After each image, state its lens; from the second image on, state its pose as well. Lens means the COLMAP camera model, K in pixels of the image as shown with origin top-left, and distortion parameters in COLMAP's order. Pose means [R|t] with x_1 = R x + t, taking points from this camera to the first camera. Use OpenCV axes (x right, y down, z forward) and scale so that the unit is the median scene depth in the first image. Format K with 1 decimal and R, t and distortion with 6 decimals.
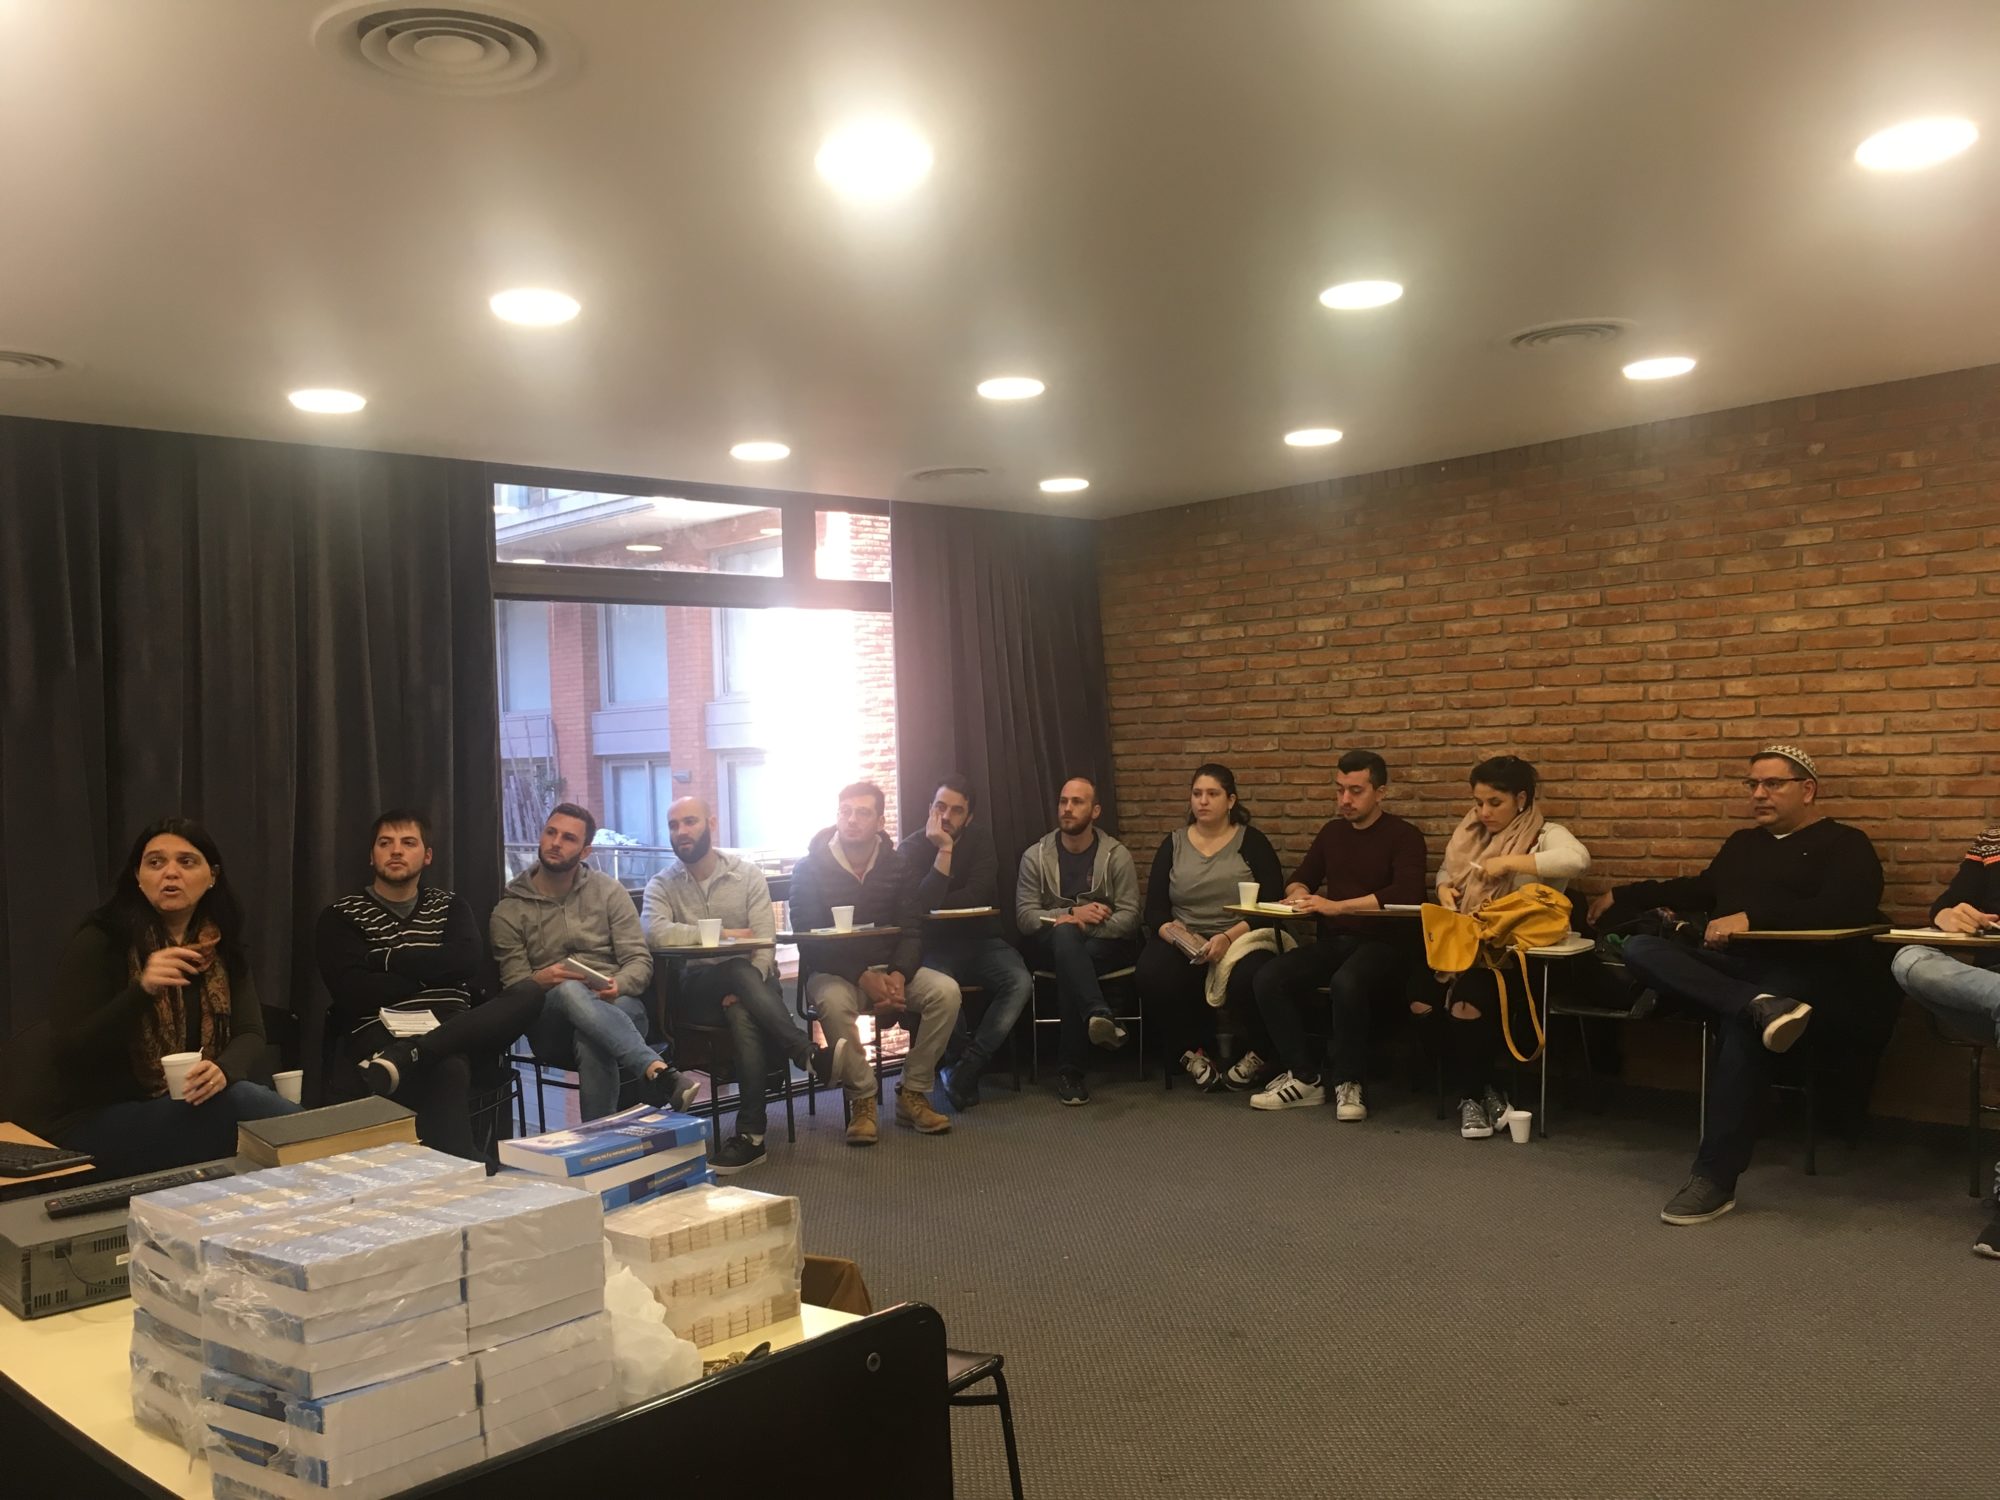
lens RADIAL K [[1693.5, 0, 984.5], [0, 1693.5, 756.5], [0, 0, 1]] dist [0.079736, -0.091492]
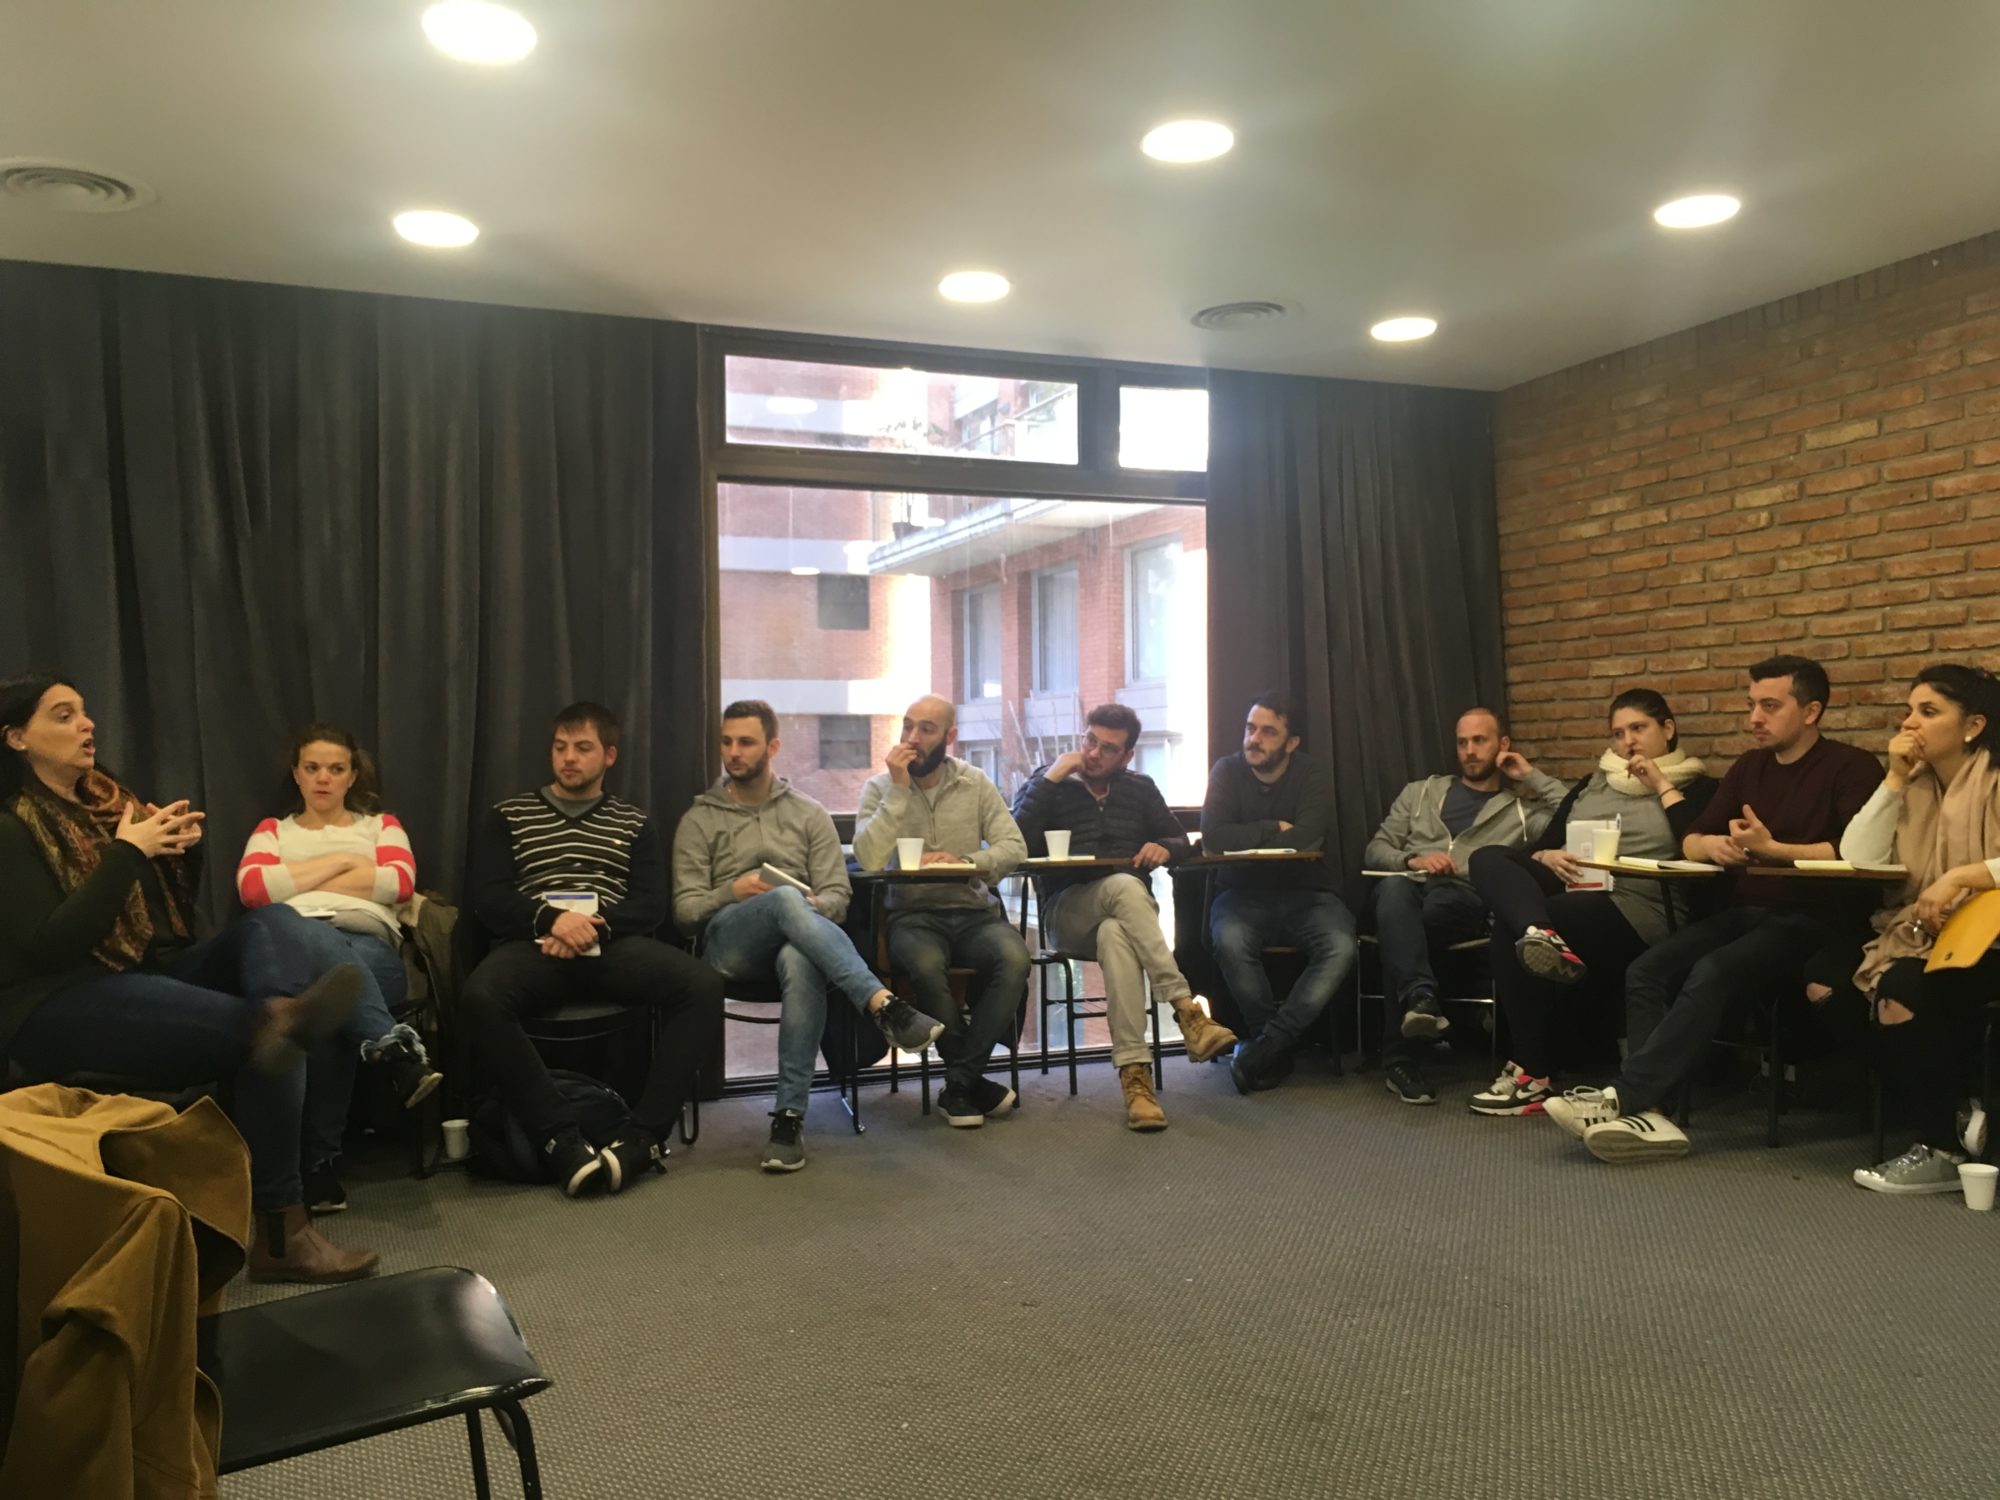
lens RADIAL K [[1697.5, 0, 986.0], [0, 1697.5, 758.5], [0, 0, 1]] dist [0.082896, -0.102431]
pose [[0.935089, 0.022320, -0.353709, 0.164418], [-0.023287, 0.999728, 0.001523, 0.048711], [0.353647, 0.006813, 0.935354, 0.194230]]
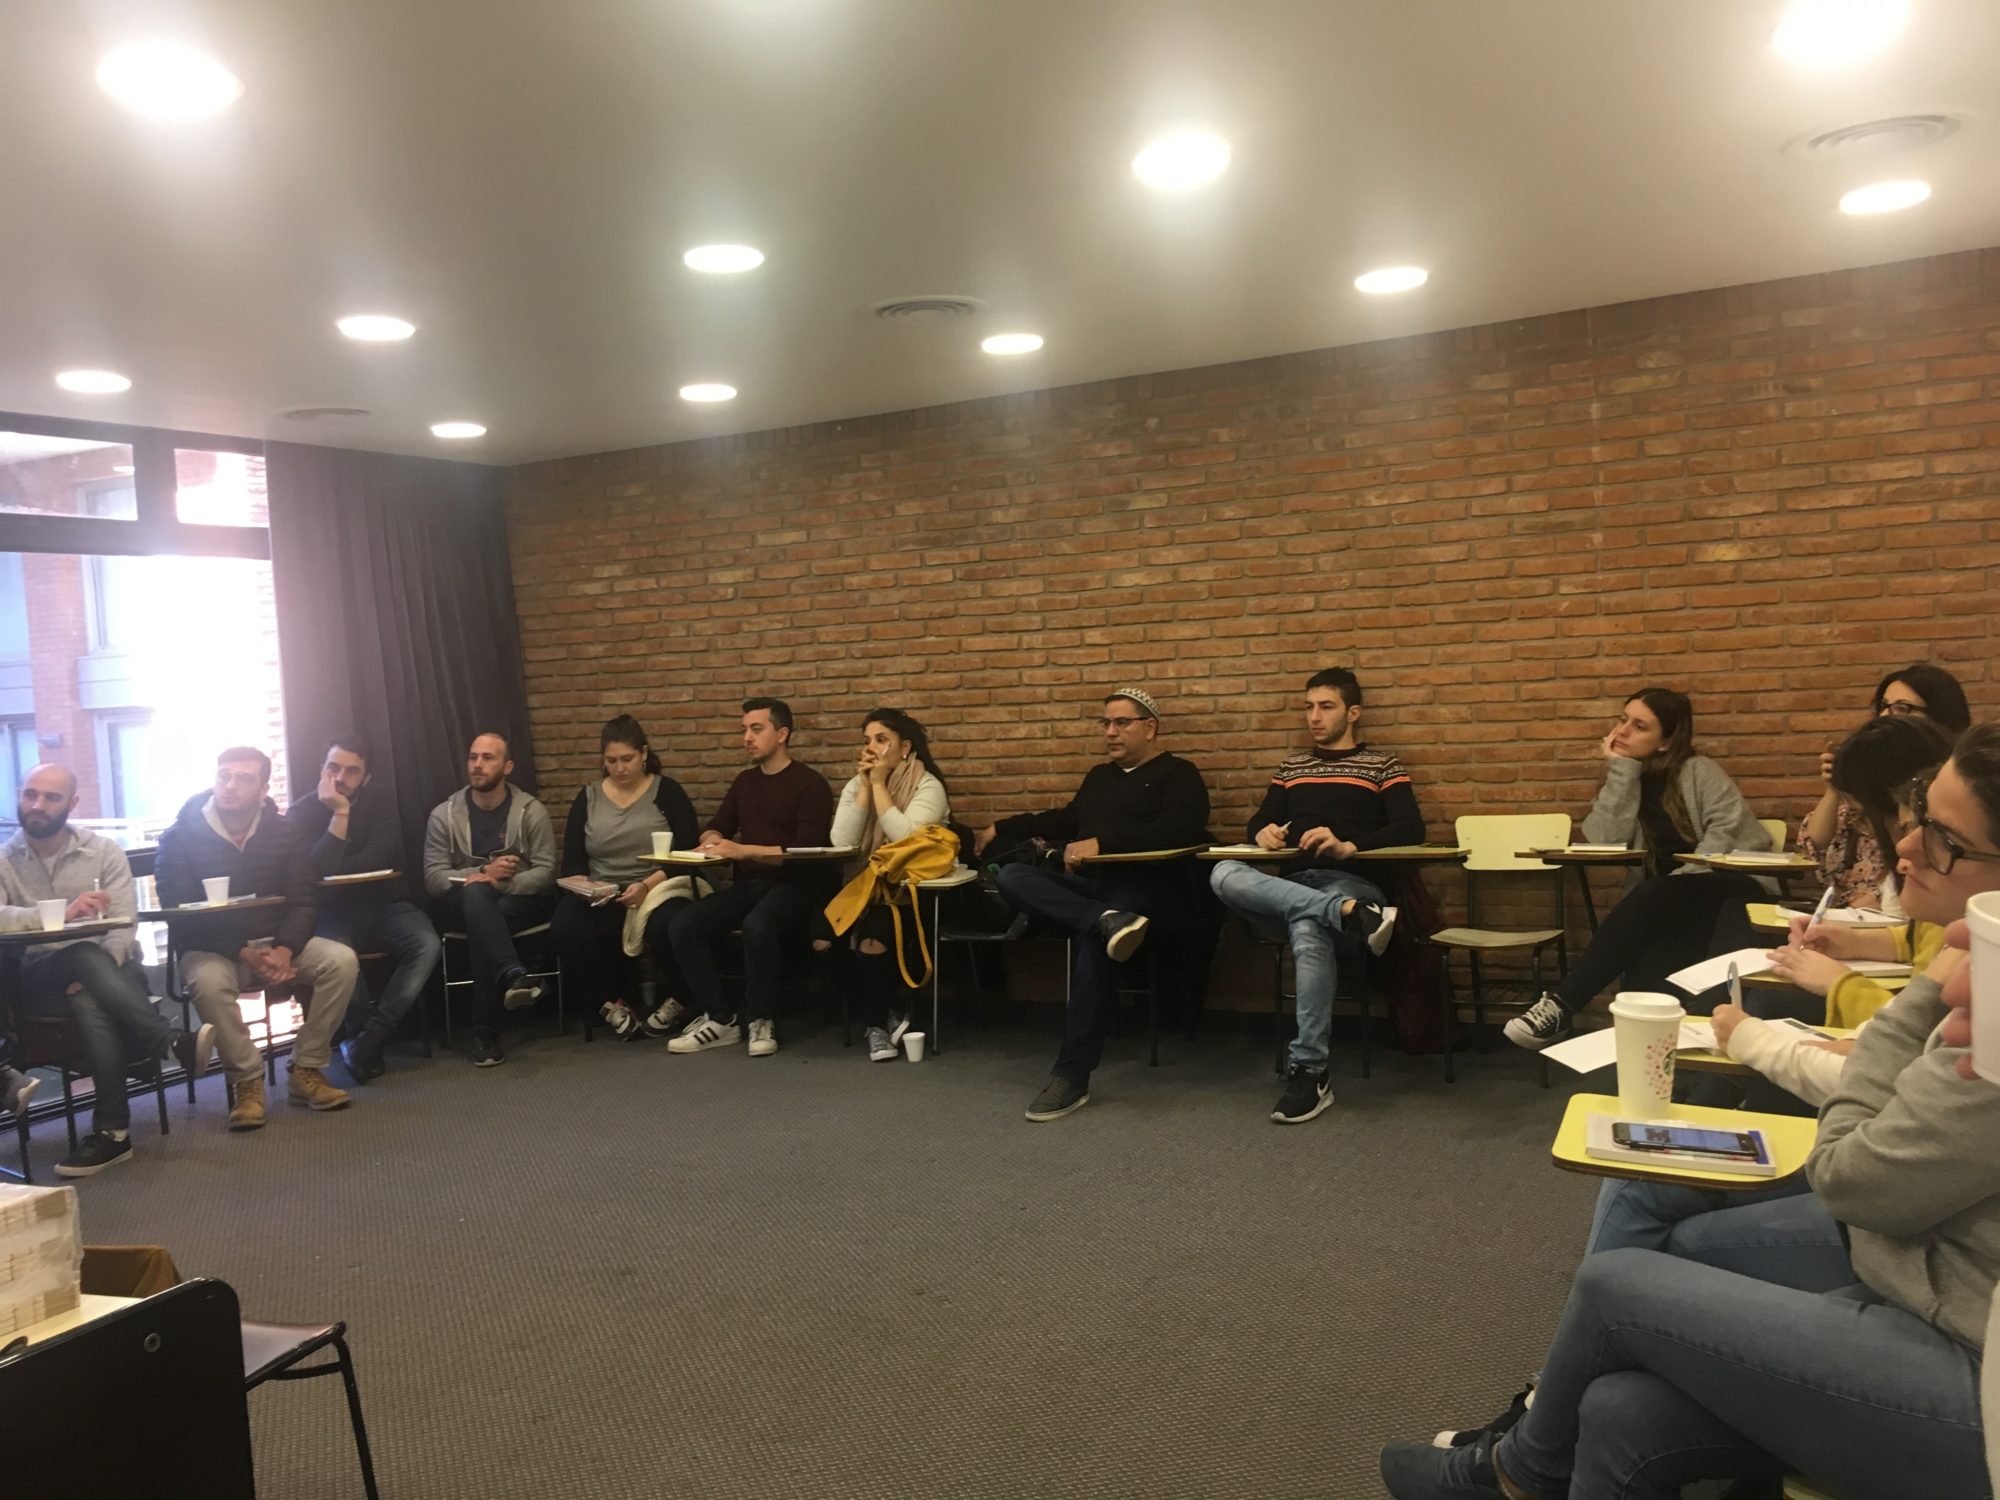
lens RADIAL K [[1693.5, 0, 984.5], [0, 1693.5, 756.5], [0, 0, 1]] dist [0.079736, -0.091492]
pose [[0.950889, -0.030122, 0.308063, 0.028251], [0.020683, 0.999213, 0.033858, -0.001221], [-0.308840, -0.025823, 0.950763, -0.022315]]
